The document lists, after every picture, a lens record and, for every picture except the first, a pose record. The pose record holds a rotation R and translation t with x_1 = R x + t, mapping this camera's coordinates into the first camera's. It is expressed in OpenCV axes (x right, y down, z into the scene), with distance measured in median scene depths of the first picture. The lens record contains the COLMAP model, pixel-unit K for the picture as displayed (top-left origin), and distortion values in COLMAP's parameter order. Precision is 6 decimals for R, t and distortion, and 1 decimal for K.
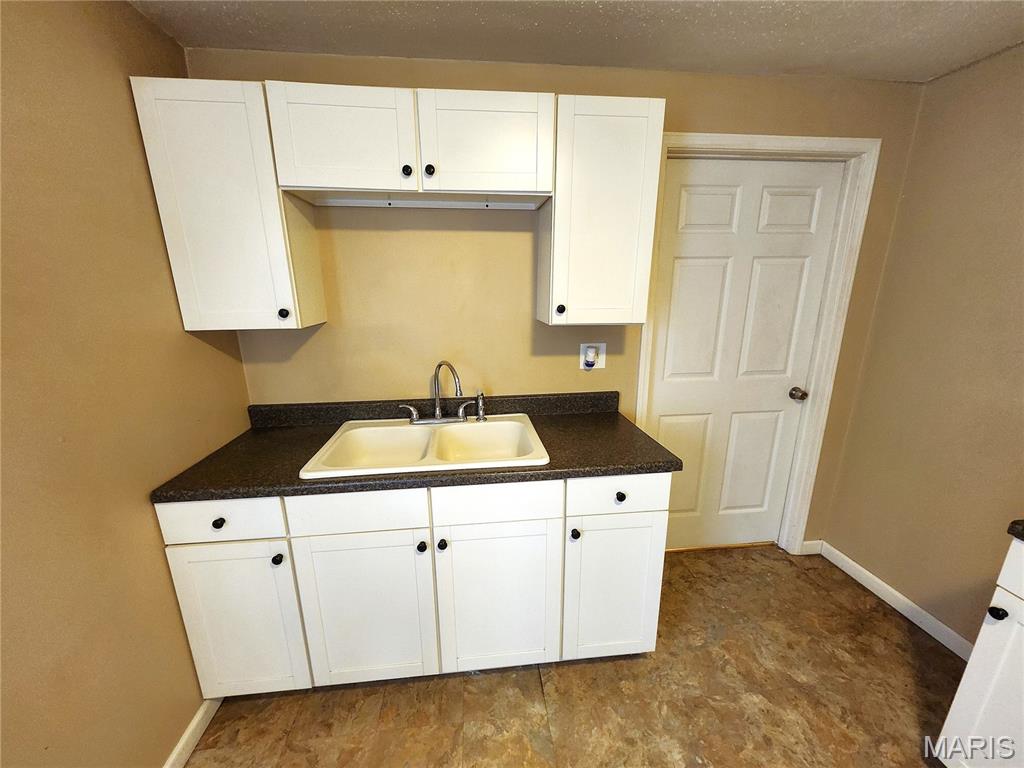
lens RADIAL K [[401.7, 0, 508.1], [0, 401.7, 391.7], [0, 0, 1]] dist [0.000791, -0.000575]
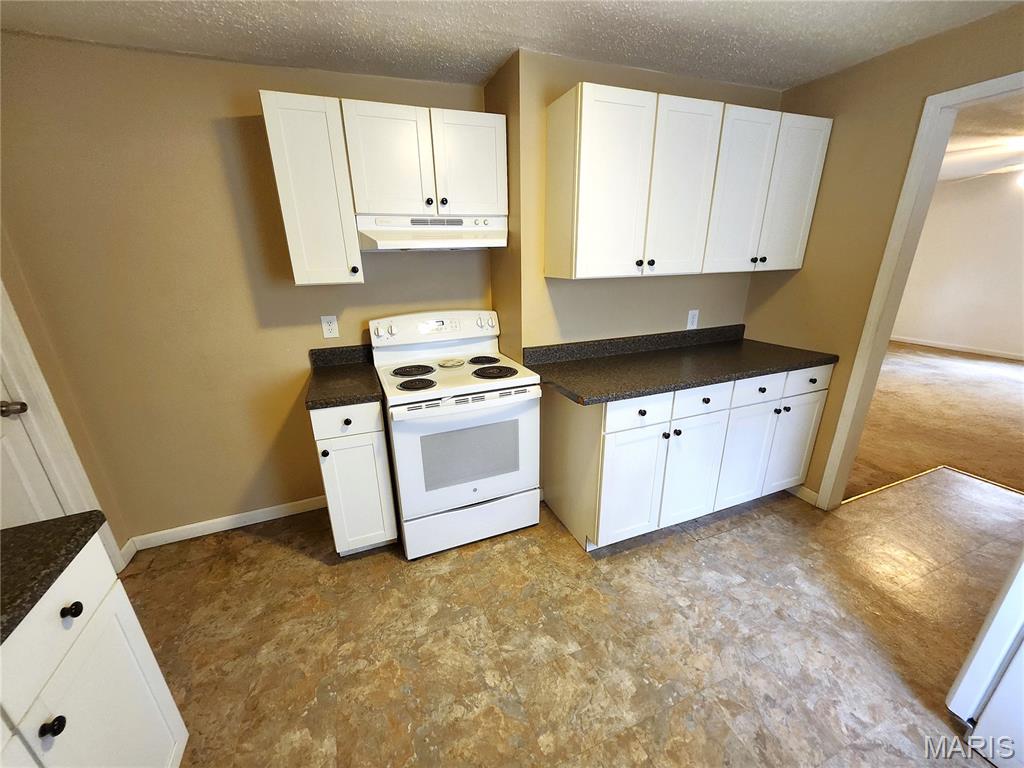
lens RADIAL K [[401.7, 0, 508.1], [0, 401.7, 391.7], [0, 0, 1]] dist [0.000791, -0.000575]
pose [[-0.280936, -0.302508, 0.910804, -0.343105], [0.264444, 0.887887, 0.376464, -0.086323], [-0.922575, 0.346620, -0.169443, 0.344589]]
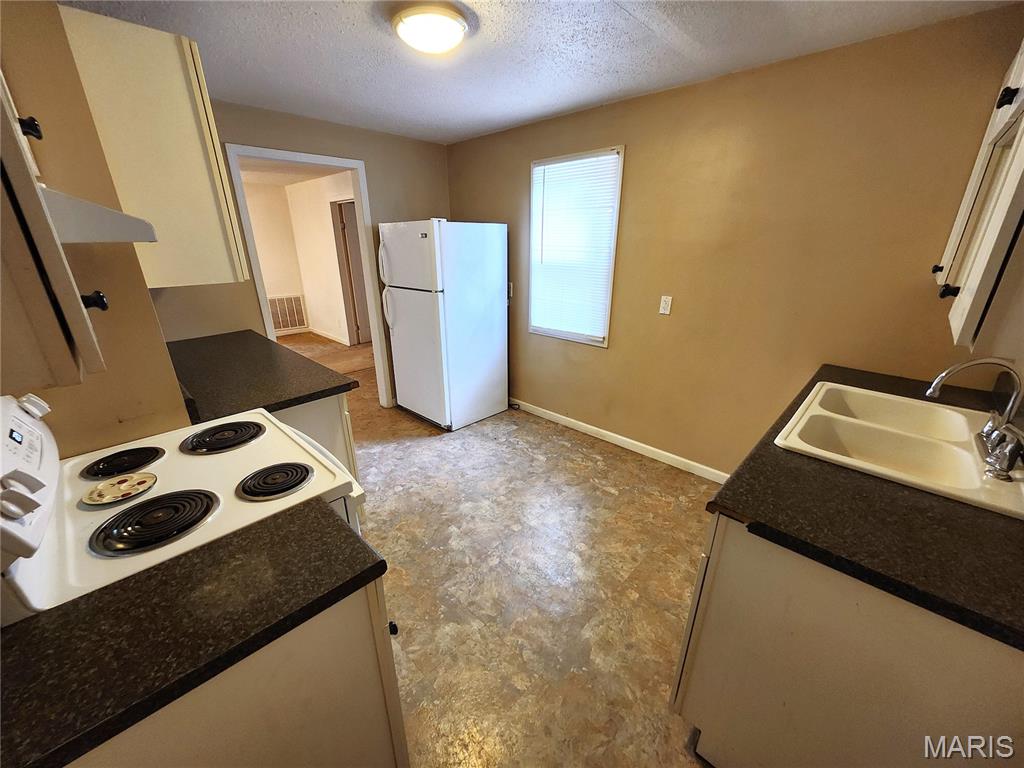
lens RADIAL K [[401.7, 0, 508.1], [0, 401.7, 391.7], [0, 0, 1]] dist [0.000791, -0.000575]
pose [[-0.764078, 0.237927, -0.599646, 1.022218], [-0.154358, 0.835081, 0.528028, -0.296852], [0.626385, 0.496015, -0.601341, 1.032303]]
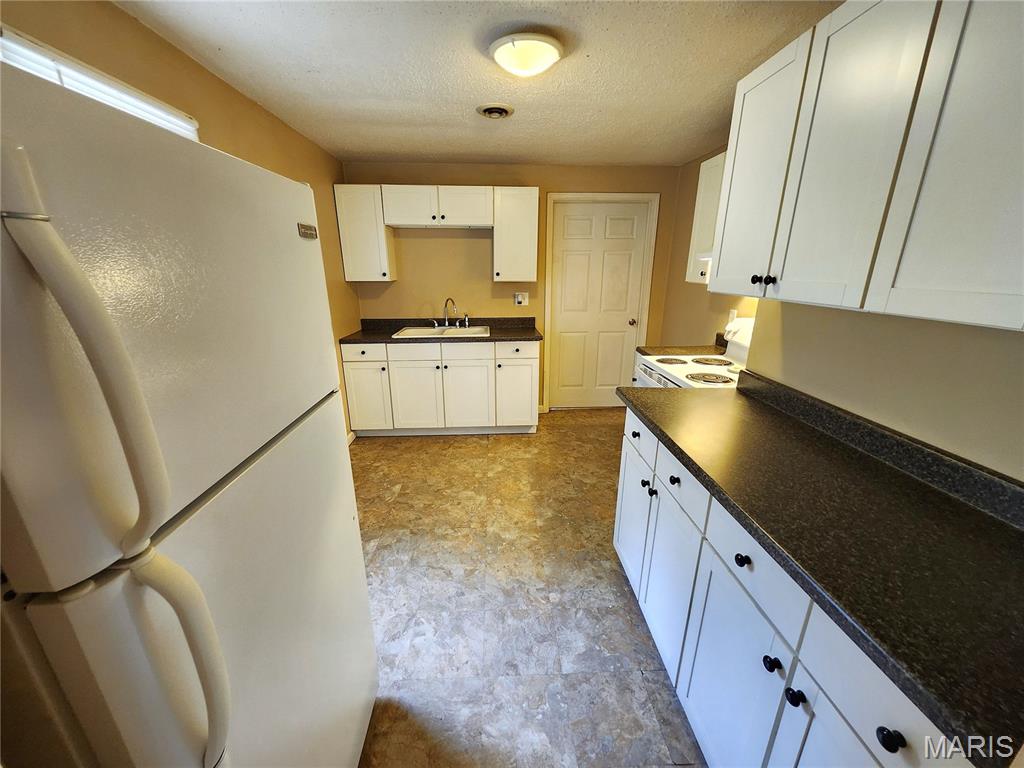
lens RADIAL K [[401.7, 0, 508.1], [0, 401.7, 391.7], [0, 0, 1]] dist [0.000791, -0.000575]
pose [[0.998373, 0.023668, -0.051868, 0.330931], [-0.021229, 0.998665, 0.047083, 0.371188], [0.052913, -0.045905, 0.997543, -1.380673]]
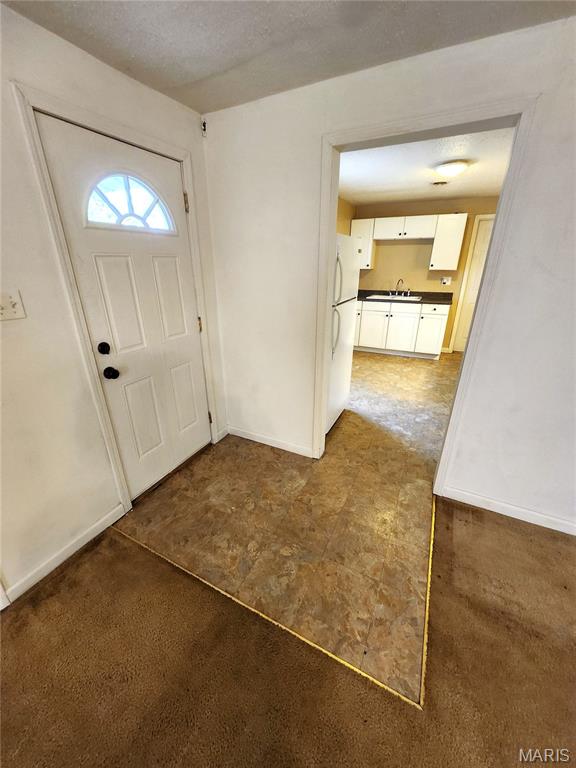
lens RADIAL K [[301.2, 0, 280.2], [0, 301.2, 382.2], [0, 0, 1]] dist [0.000791, -0.000575]
pose [[0.836686, 0.207736, -0.506757, 0.650493], [-0.141606, 0.975865, 0.166237, 0.679161], [0.529060, -0.067329, 0.845909, -2.559114]]
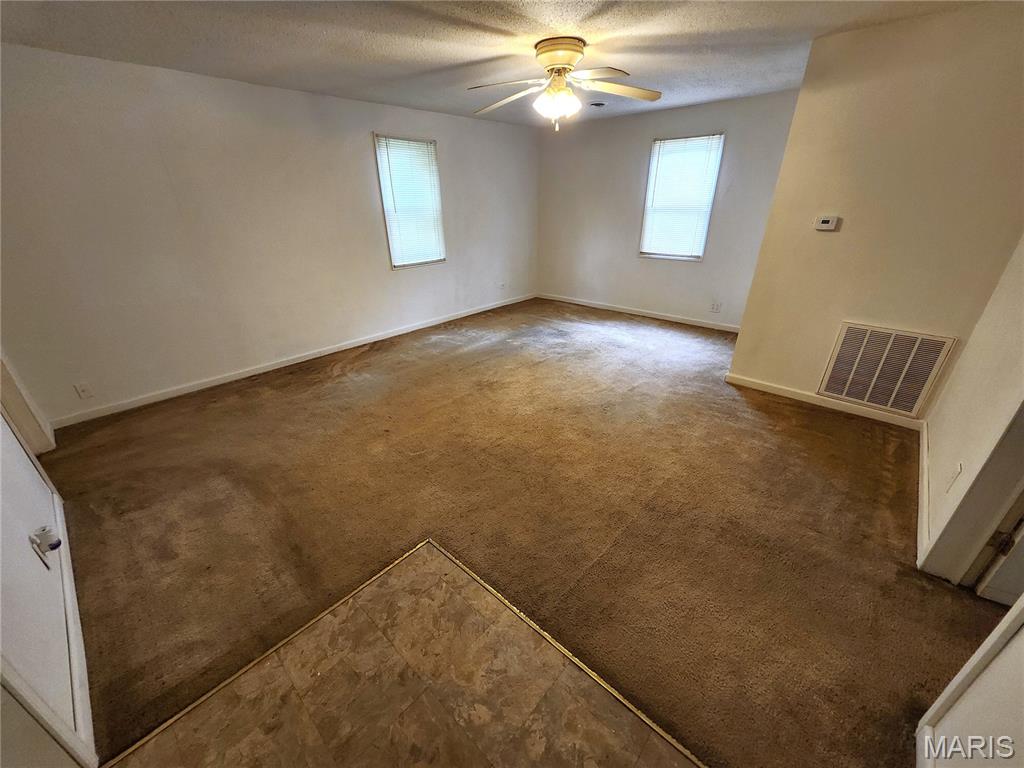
lens RADIAL K [[401.7, 0, 508.1], [0, 401.7, 391.7], [0, 0, 1]] dist [0.000791, -0.000575]
pose [[-0.665253, -0.309838, 0.679293, -0.189692], [0.207061, 0.797574, 0.566569, 0.444295], [-0.717331, 0.517567, -0.466433, -1.629958]]
